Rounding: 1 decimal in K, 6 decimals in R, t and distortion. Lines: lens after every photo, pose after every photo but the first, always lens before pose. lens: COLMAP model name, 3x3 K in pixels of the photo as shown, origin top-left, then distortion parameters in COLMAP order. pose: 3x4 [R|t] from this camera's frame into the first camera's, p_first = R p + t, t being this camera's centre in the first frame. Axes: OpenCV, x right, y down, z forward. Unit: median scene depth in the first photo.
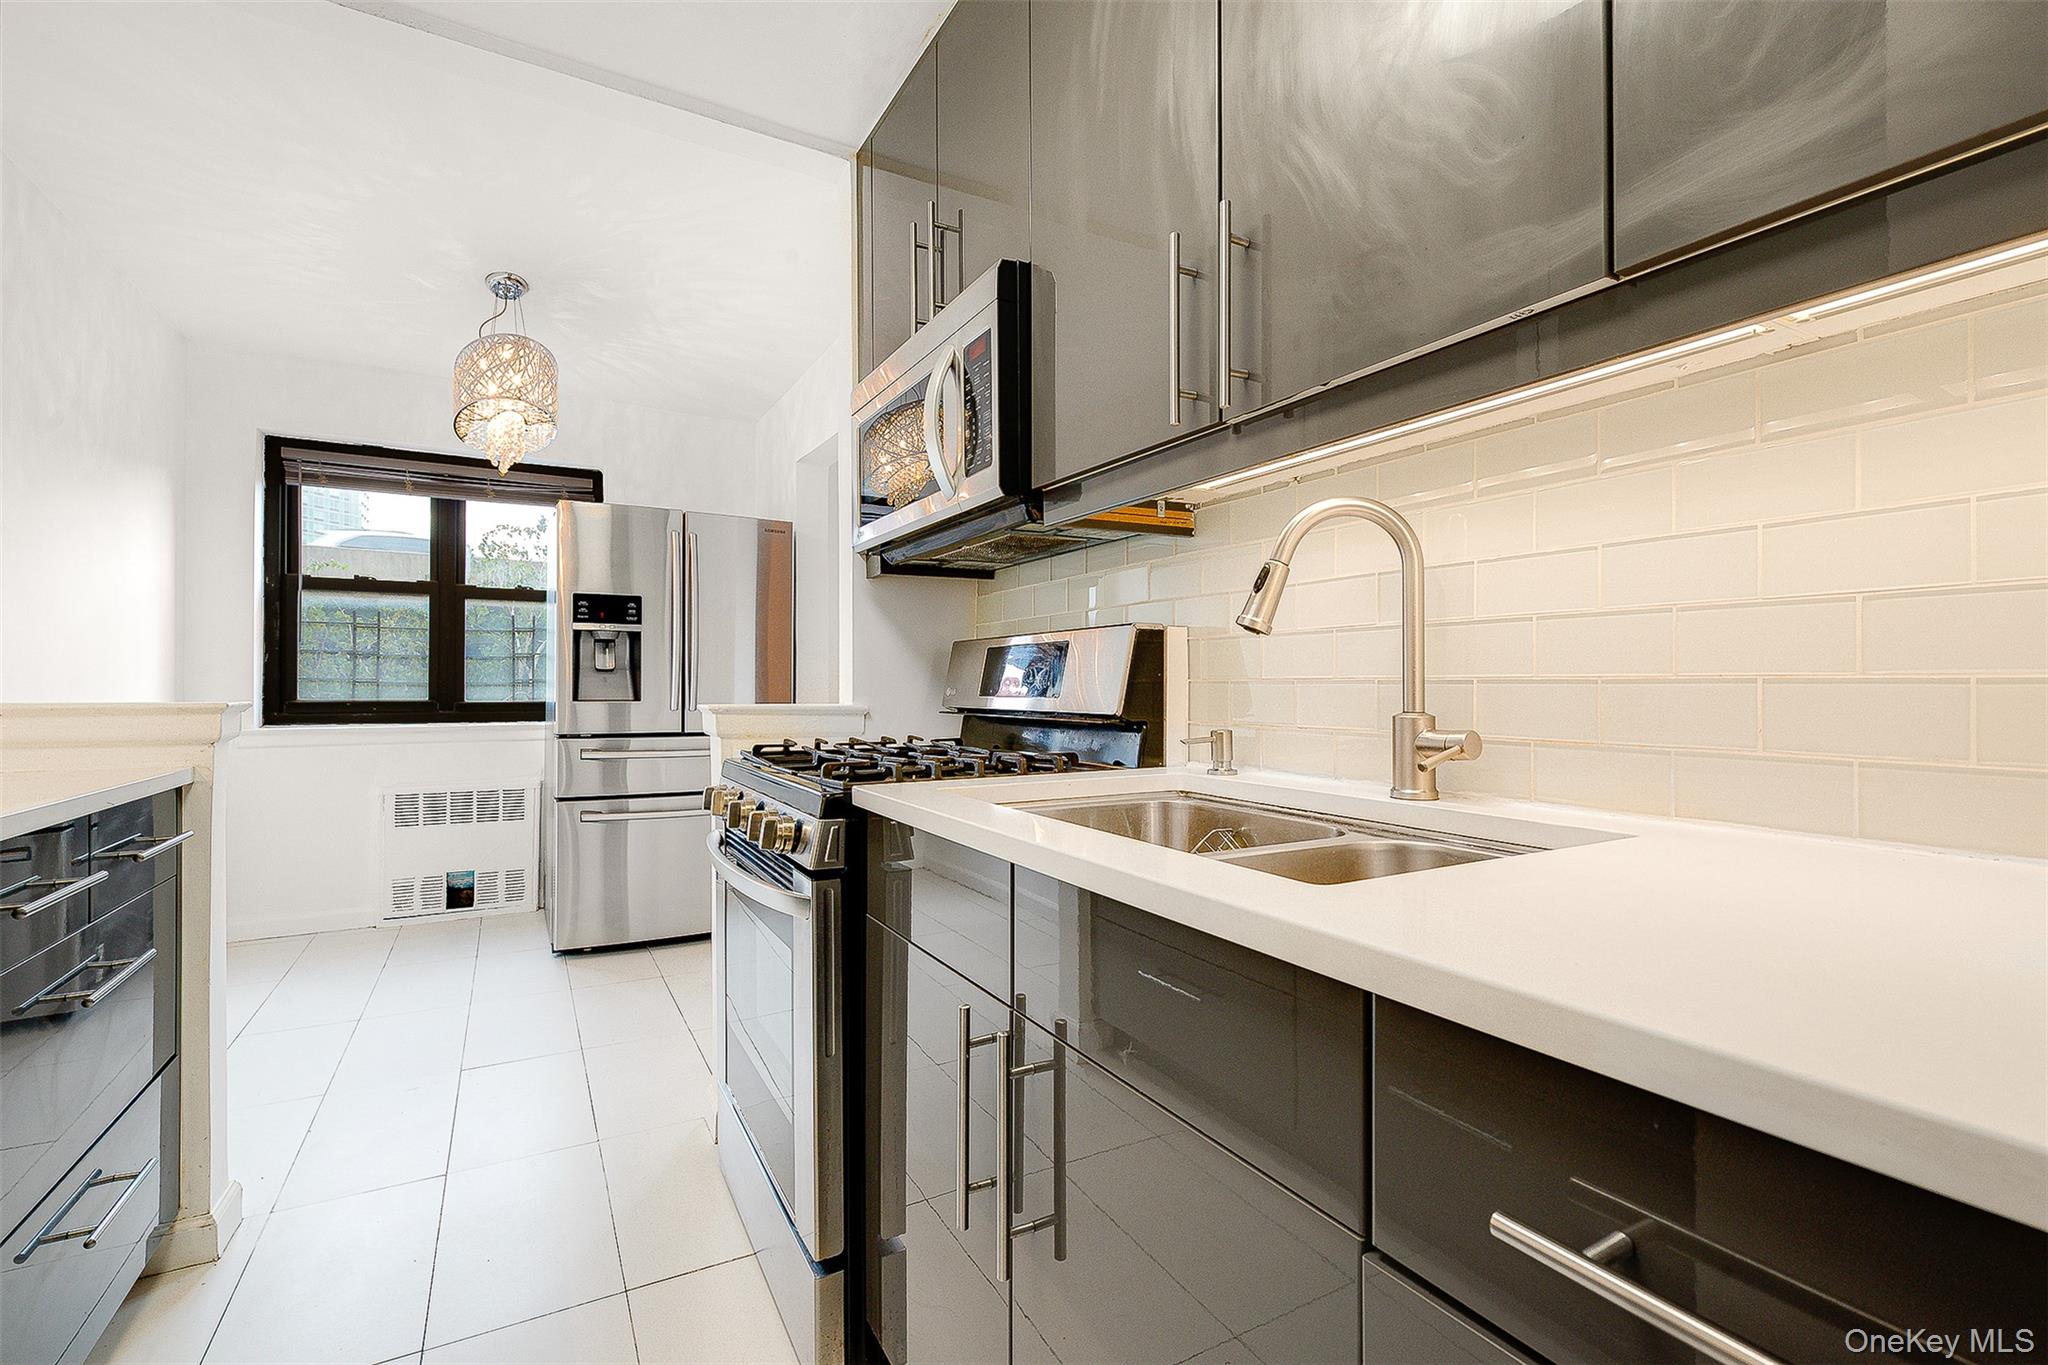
lens RADIAL K [[905.2, 0, 1043.4], [0, 905.2, 676.1], [0, 0, 1]] dist [-0.001576, -0.000777]
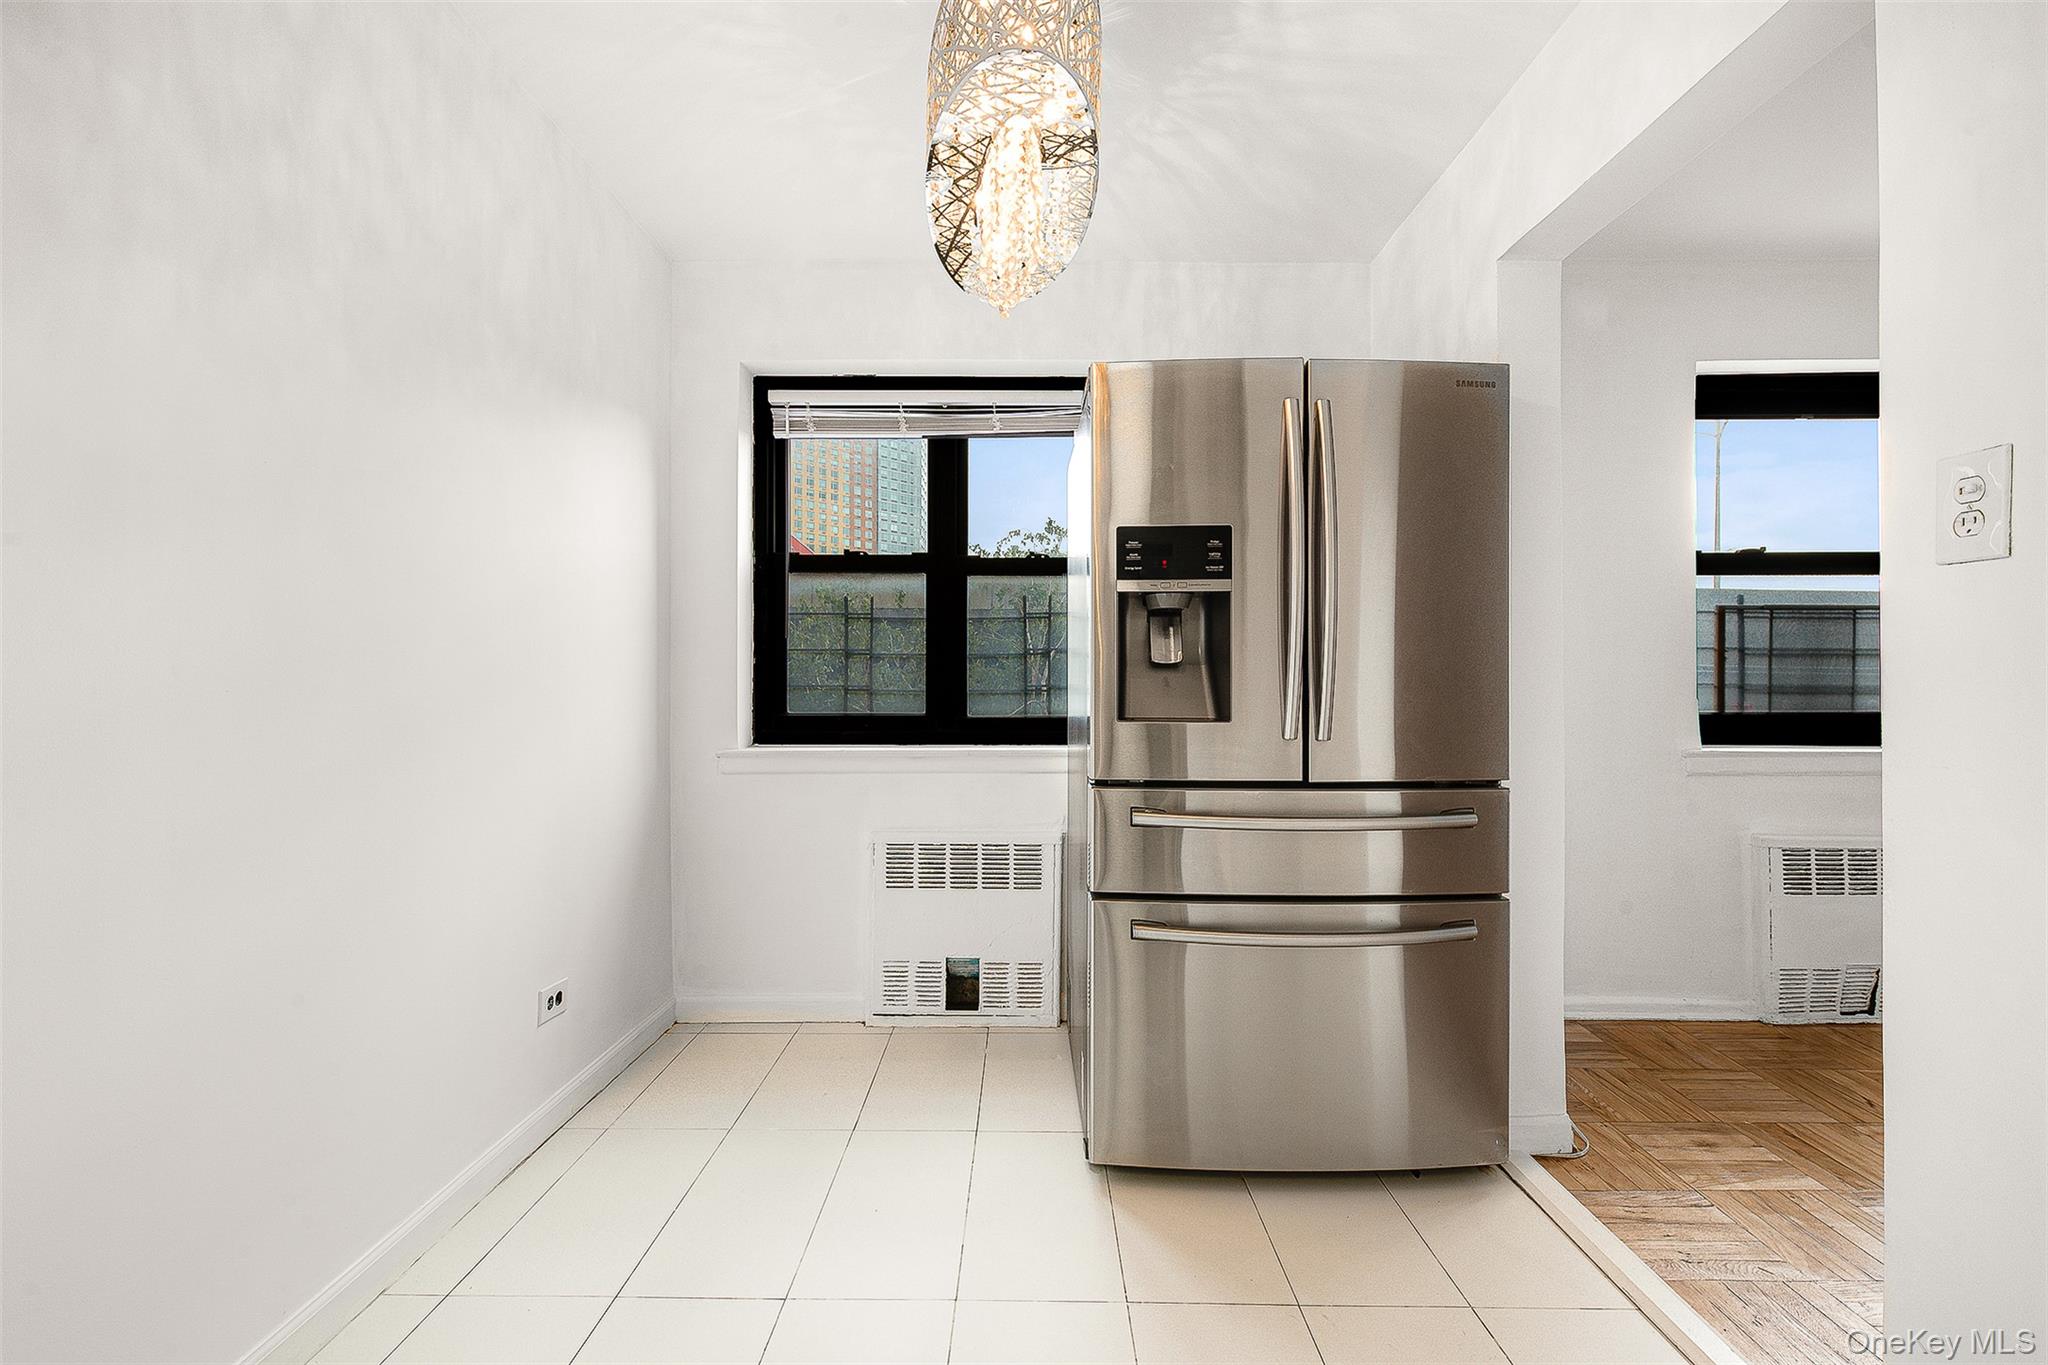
lens RADIAL K [[914.0, 0, 1022.2], [0, 914.0, 668.7], [0, 0, 1]] dist [-0.007841, -0.000876]
pose [[0.861258, -0.016408, -0.507903, -0.246250], [0.006946, 0.999765, -0.020520, 0.005922], [0.508121, 0.014145, 0.861170, 0.419241]]
